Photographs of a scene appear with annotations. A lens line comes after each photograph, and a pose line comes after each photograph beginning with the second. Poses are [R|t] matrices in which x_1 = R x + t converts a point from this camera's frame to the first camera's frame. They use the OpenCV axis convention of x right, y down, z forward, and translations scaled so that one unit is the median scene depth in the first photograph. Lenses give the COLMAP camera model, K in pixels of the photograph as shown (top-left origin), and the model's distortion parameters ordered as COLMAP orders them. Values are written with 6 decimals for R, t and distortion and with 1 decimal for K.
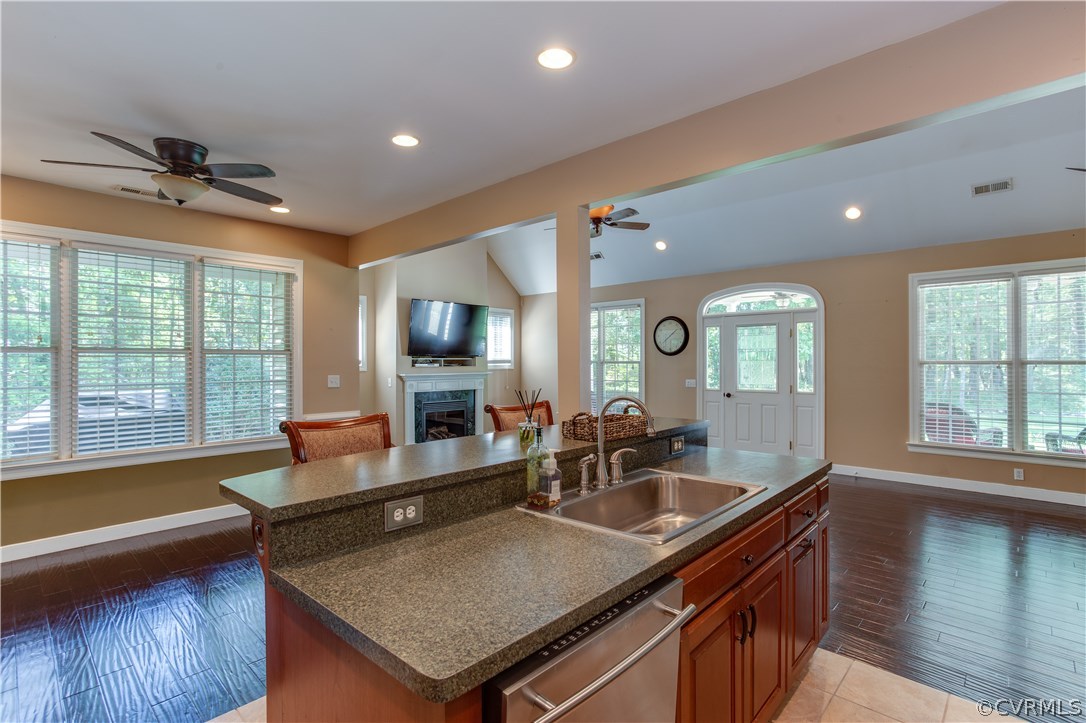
lens RADIAL K [[534.4, 0, 534.5], [0, 534.4, 354.9], [0, 0, 1]] dist [-0.035151, 0.019414]
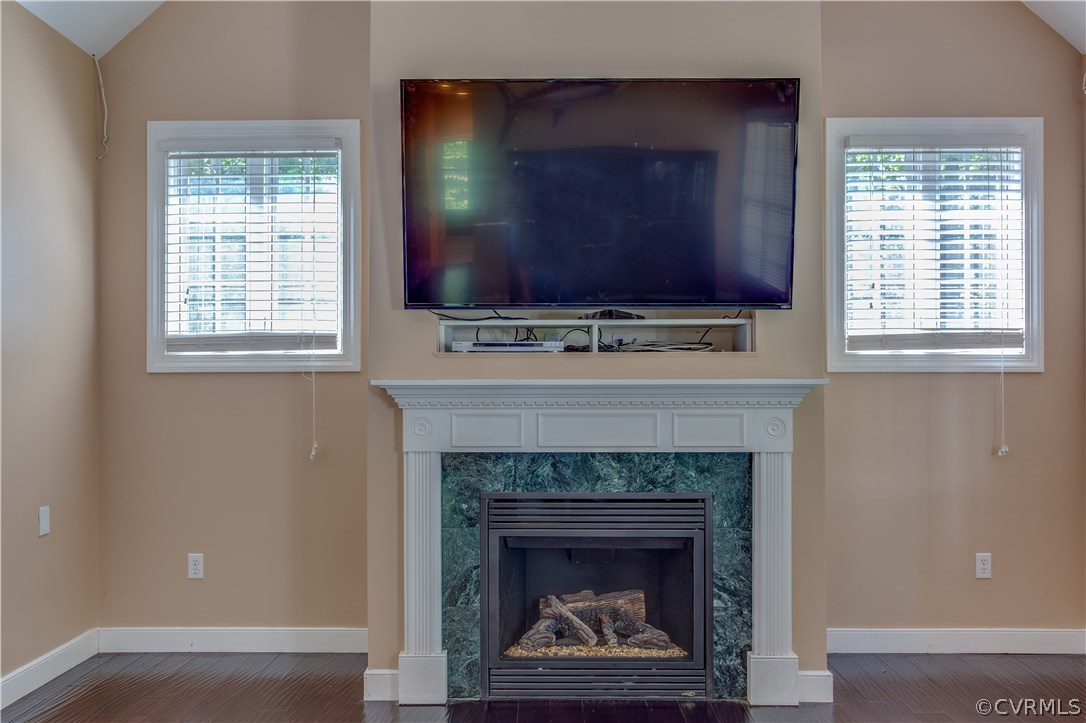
lens RADIAL K [[897.8, 0, 544.7], [0, 897.8, 370.2], [0, 0, 1]] dist [-0.024465, 0.002118]
pose [[0.689859, -0.009905, -0.723876, 0.129834], [0.009727, 0.999943, -0.004412, 0.036543], [0.723879, -0.003997, 0.689916, 0.810229]]
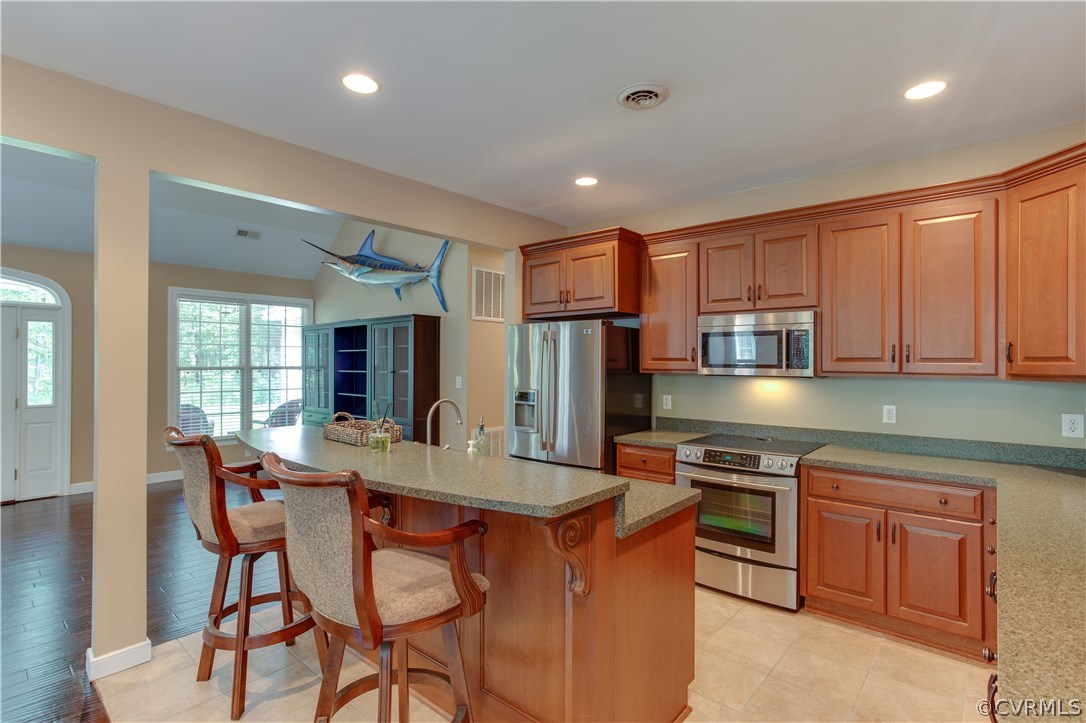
lens RADIAL K [[534.4, 0, 541.1], [0, 534.4, 358.8], [0, 0, 1]] dist [-0.035151, 0.019414]
pose [[-0.034624, 0.011041, 0.999339, -0.324206], [-0.008375, 0.999901, -0.011338, -0.000136], [-0.999365, -0.008762, -0.034528, 0.228318]]
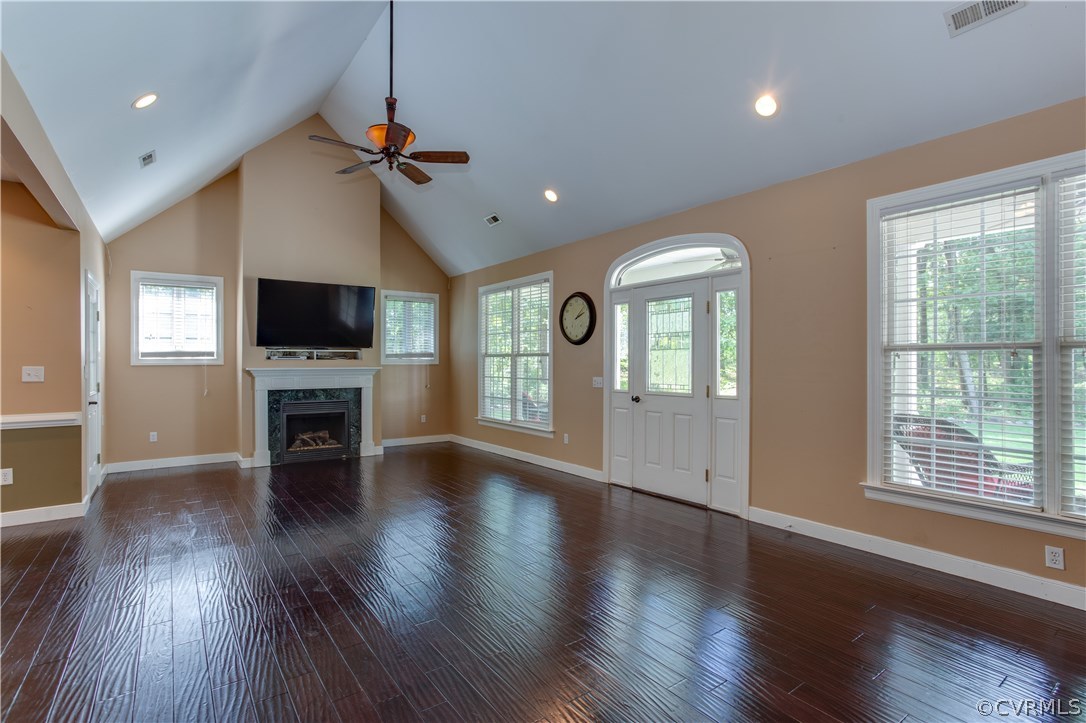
lens RADIAL K [[534.4, 0, 535.6], [0, 534.4, 356.8], [0, 0, 1]] dist [-0.035151, 0.019414]
pose [[0.982233, -0.001371, -0.187662, 0.377193], [0.002185, 0.999989, 0.004131, 0.016874], [0.187654, -0.004468, 0.982225, 0.285223]]
